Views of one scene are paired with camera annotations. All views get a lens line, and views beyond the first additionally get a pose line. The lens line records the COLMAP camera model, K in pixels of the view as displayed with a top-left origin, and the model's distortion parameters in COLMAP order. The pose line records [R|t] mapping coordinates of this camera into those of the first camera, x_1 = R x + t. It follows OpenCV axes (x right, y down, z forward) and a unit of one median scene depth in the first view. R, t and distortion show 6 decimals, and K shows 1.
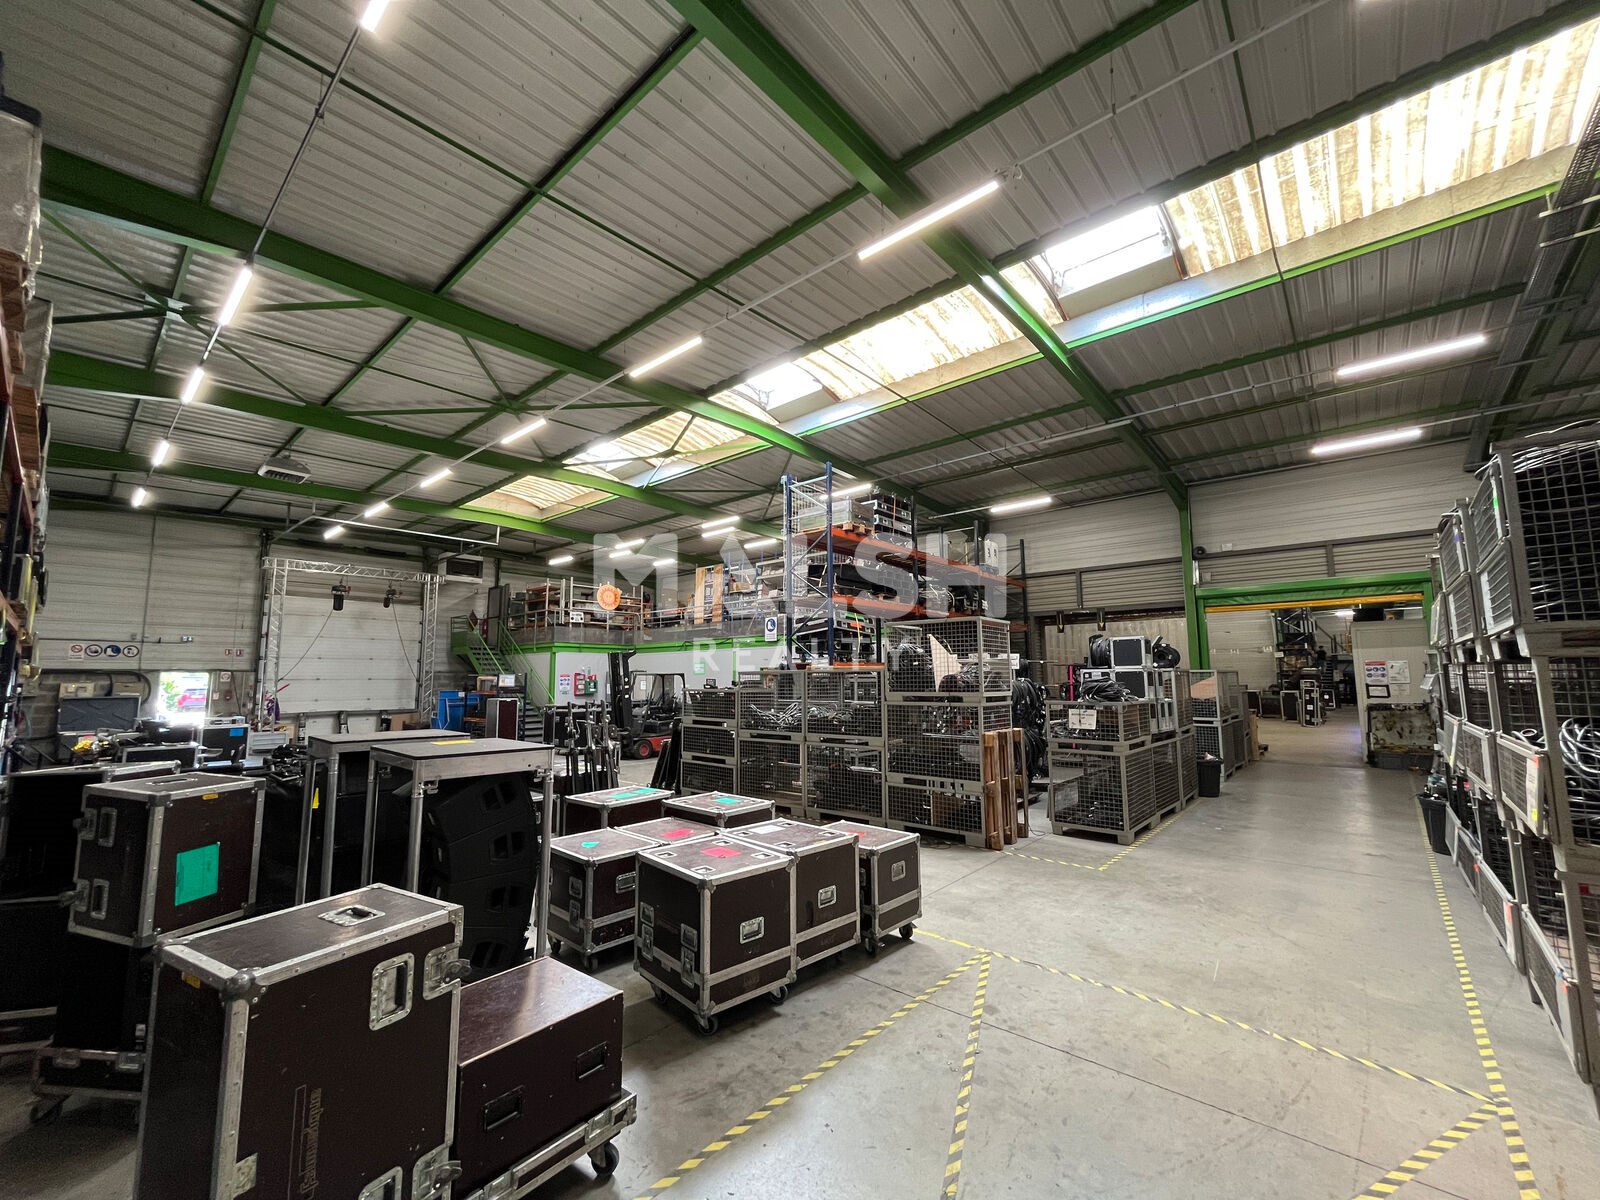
lens RADIAL K [[647.3, 0, 796.0], [0, 647.3, 603.9], [0, 0, 1]] dist [-0.002571, -0.000261]
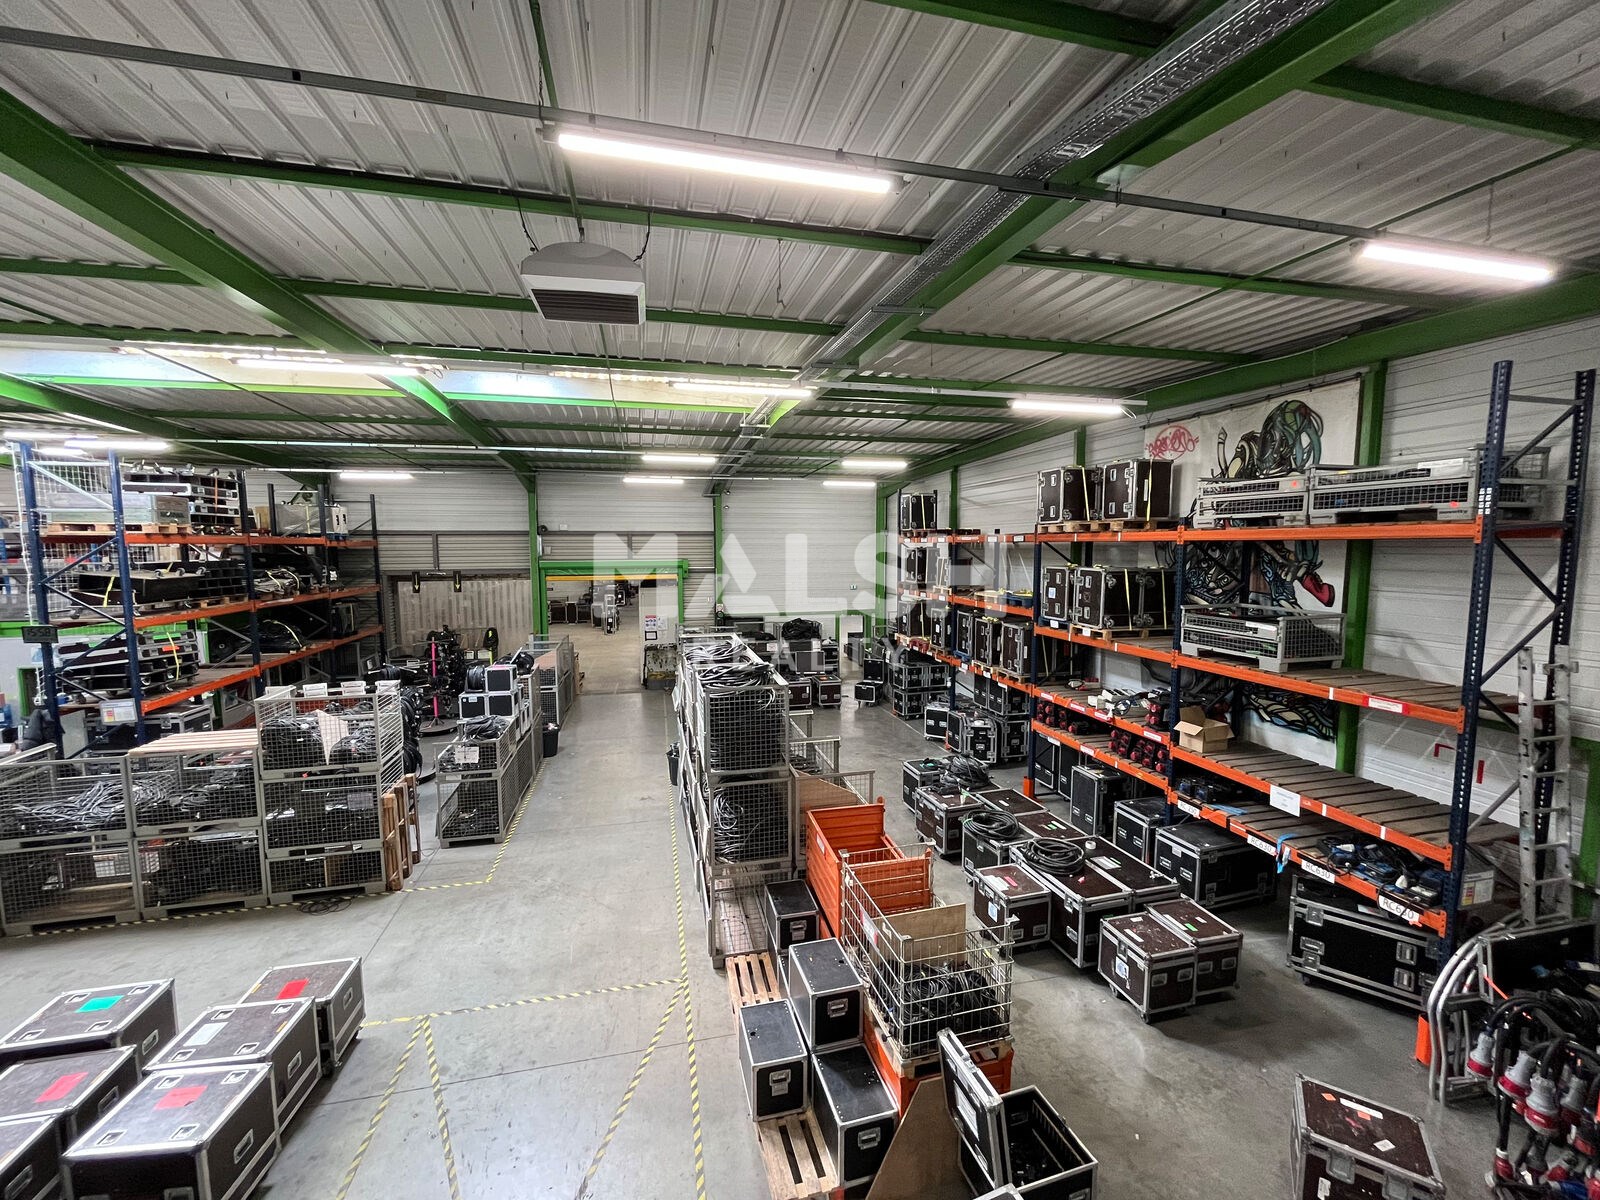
lens RADIAL K [[647.3, 0, 796.0], [0, 647.3, 603.9], [0, 0, 1]] dist [-0.002571, -0.000261]
pose [[0.581095, -0.072047, 0.810640, -0.127422], [-0.090057, 0.984264, 0.152034, -0.261116], [-0.808837, -0.161351, 0.565463, -0.115940]]
